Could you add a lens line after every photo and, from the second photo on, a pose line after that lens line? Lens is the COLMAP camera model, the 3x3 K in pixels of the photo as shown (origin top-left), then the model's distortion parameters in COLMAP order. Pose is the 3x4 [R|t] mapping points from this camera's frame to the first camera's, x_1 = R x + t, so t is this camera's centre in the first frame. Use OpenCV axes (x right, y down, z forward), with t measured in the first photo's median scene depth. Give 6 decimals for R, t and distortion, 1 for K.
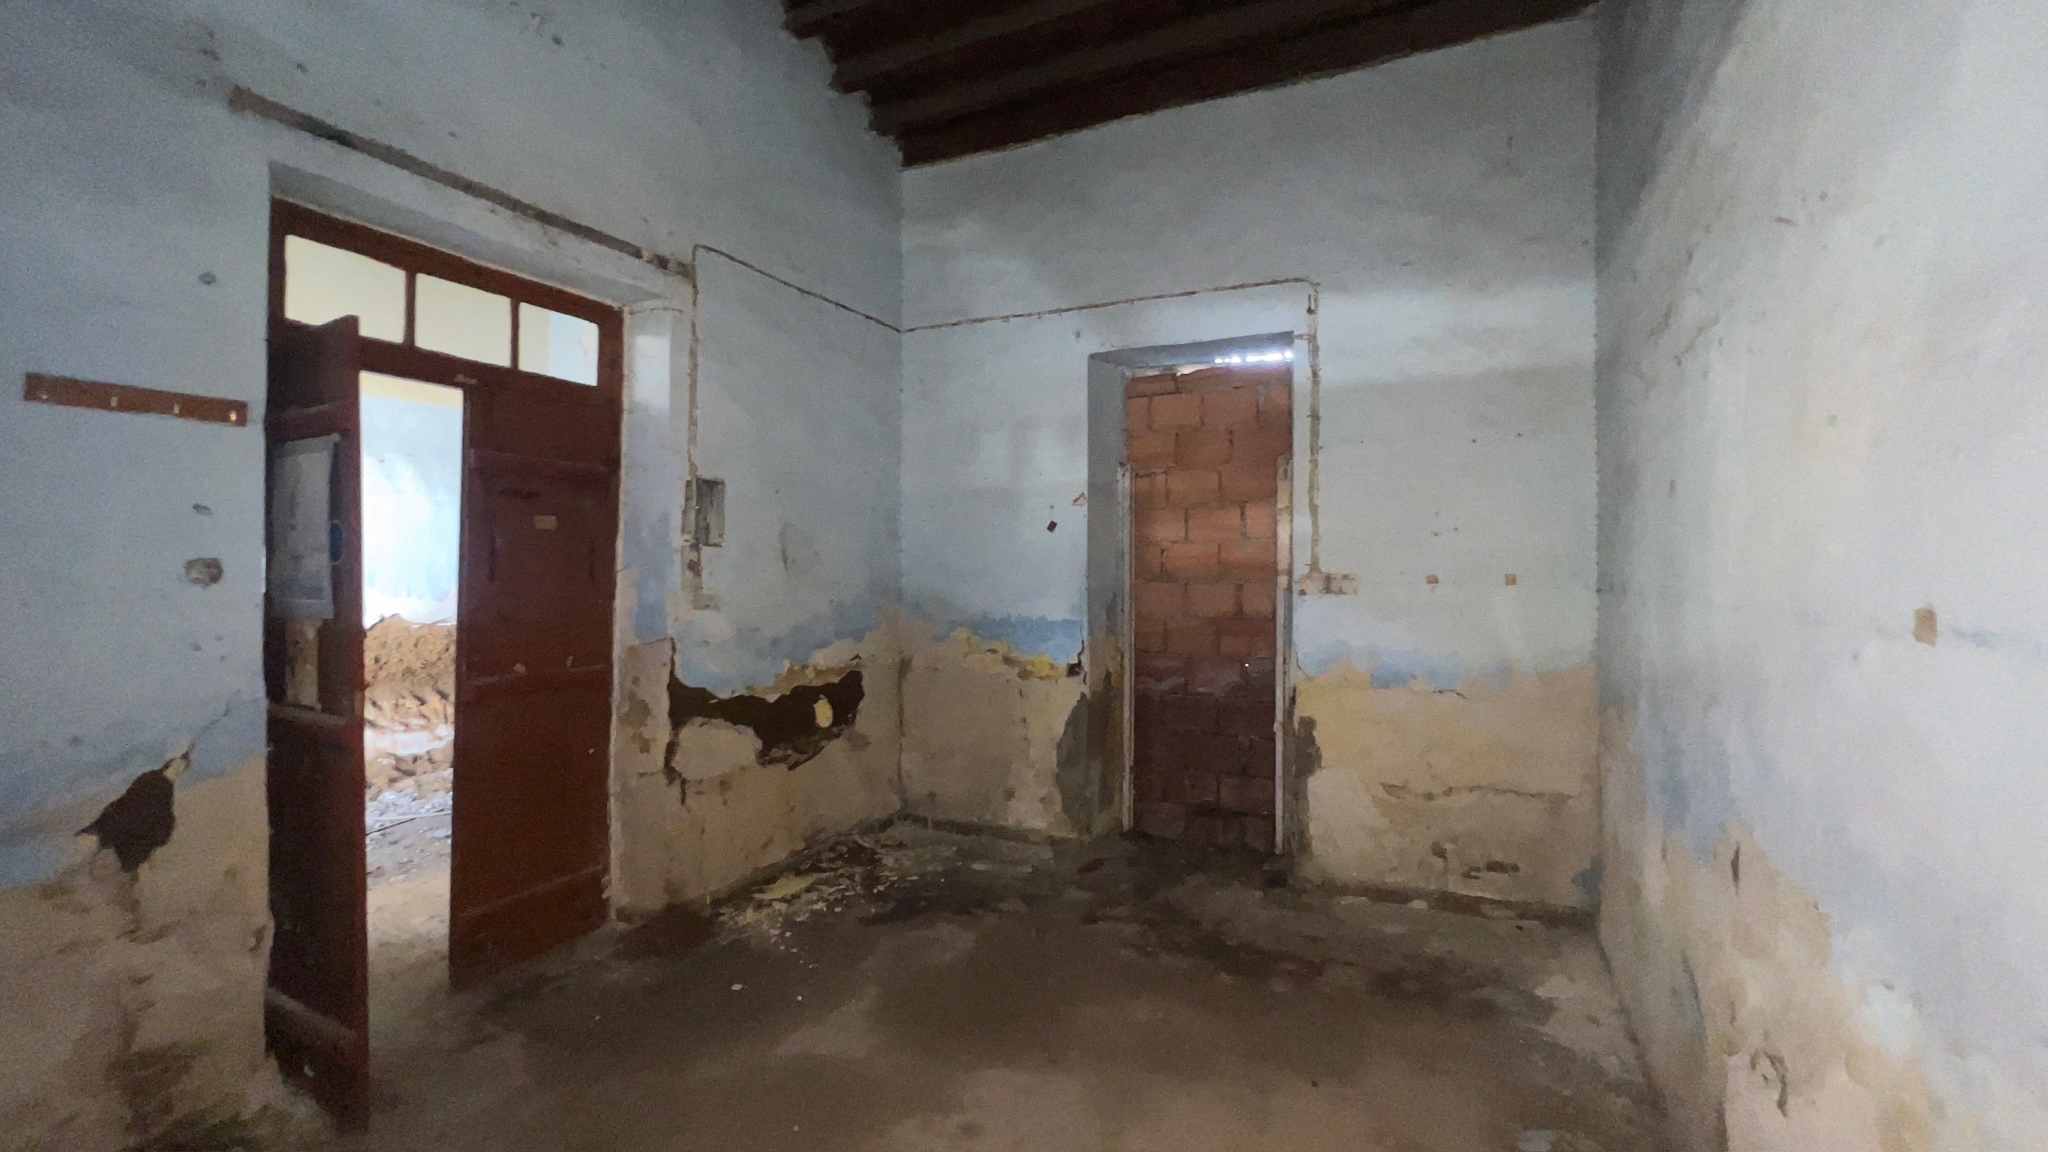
lens RADIAL K [[819.6, 0, 1019.6], [0, 819.6, 569.9], [0, 0, 1]] dist [-0.002883, 0.000970]
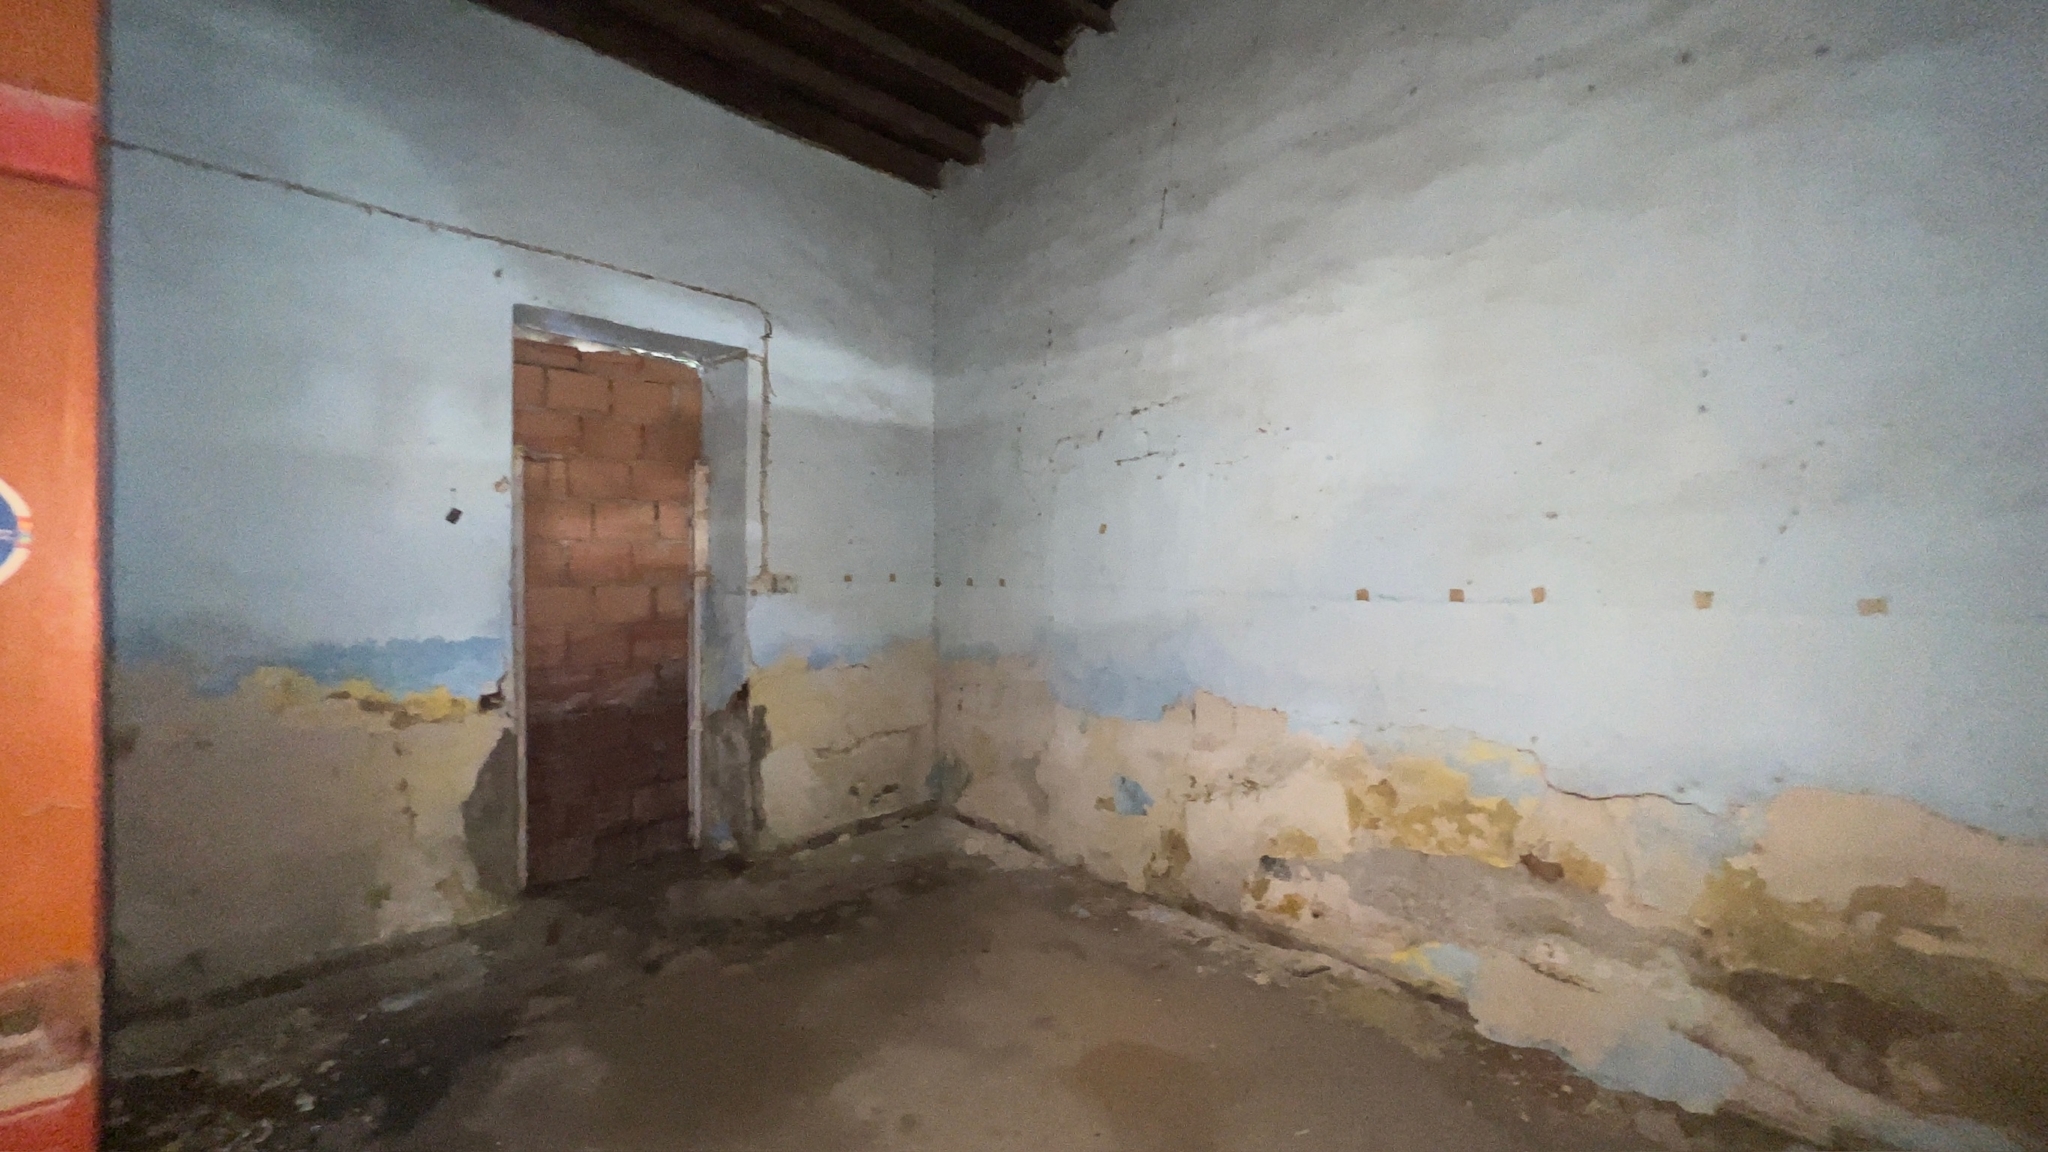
lens RADIAL K [[819.6, 0, 1019.6], [0, 819.6, 569.9], [0, 0, 1]] dist [-0.002883, 0.000970]
pose [[0.348342, -0.008243, 0.937331, -0.546656], [-0.001090, 0.999957, 0.009199, -0.012850], [-0.937367, -0.004226, 0.348318, 0.287611]]
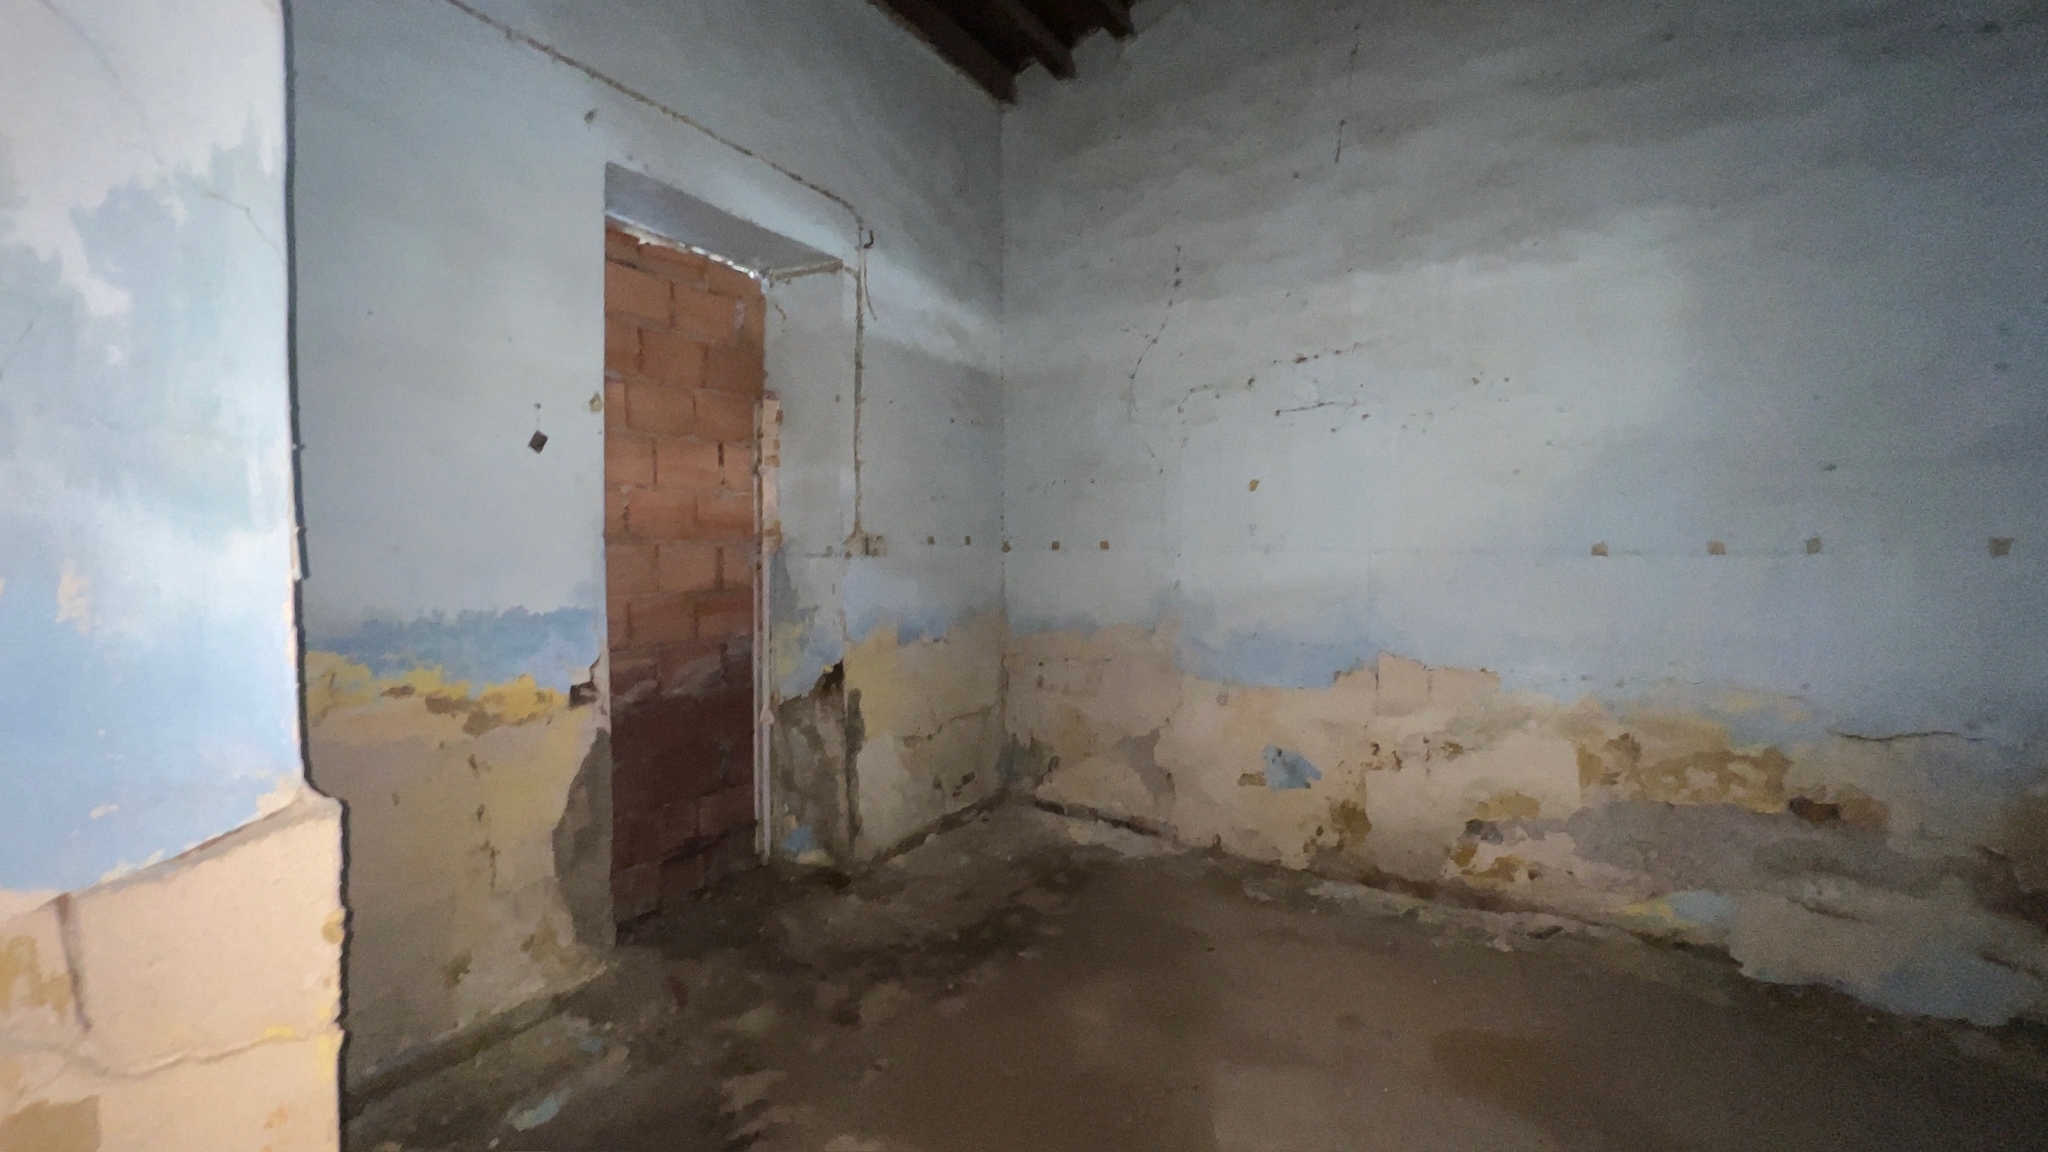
lens RADIAL K [[819.6, 0, 1019.6], [0, 819.6, 569.9], [0, 0, 1]] dist [-0.002883, 0.000970]
pose [[0.117439, -0.028967, 0.992658, -0.531022], [-0.004998, 0.999545, 0.029759, 0.016200], [-0.993068, -0.008456, 0.117241, 0.697548]]
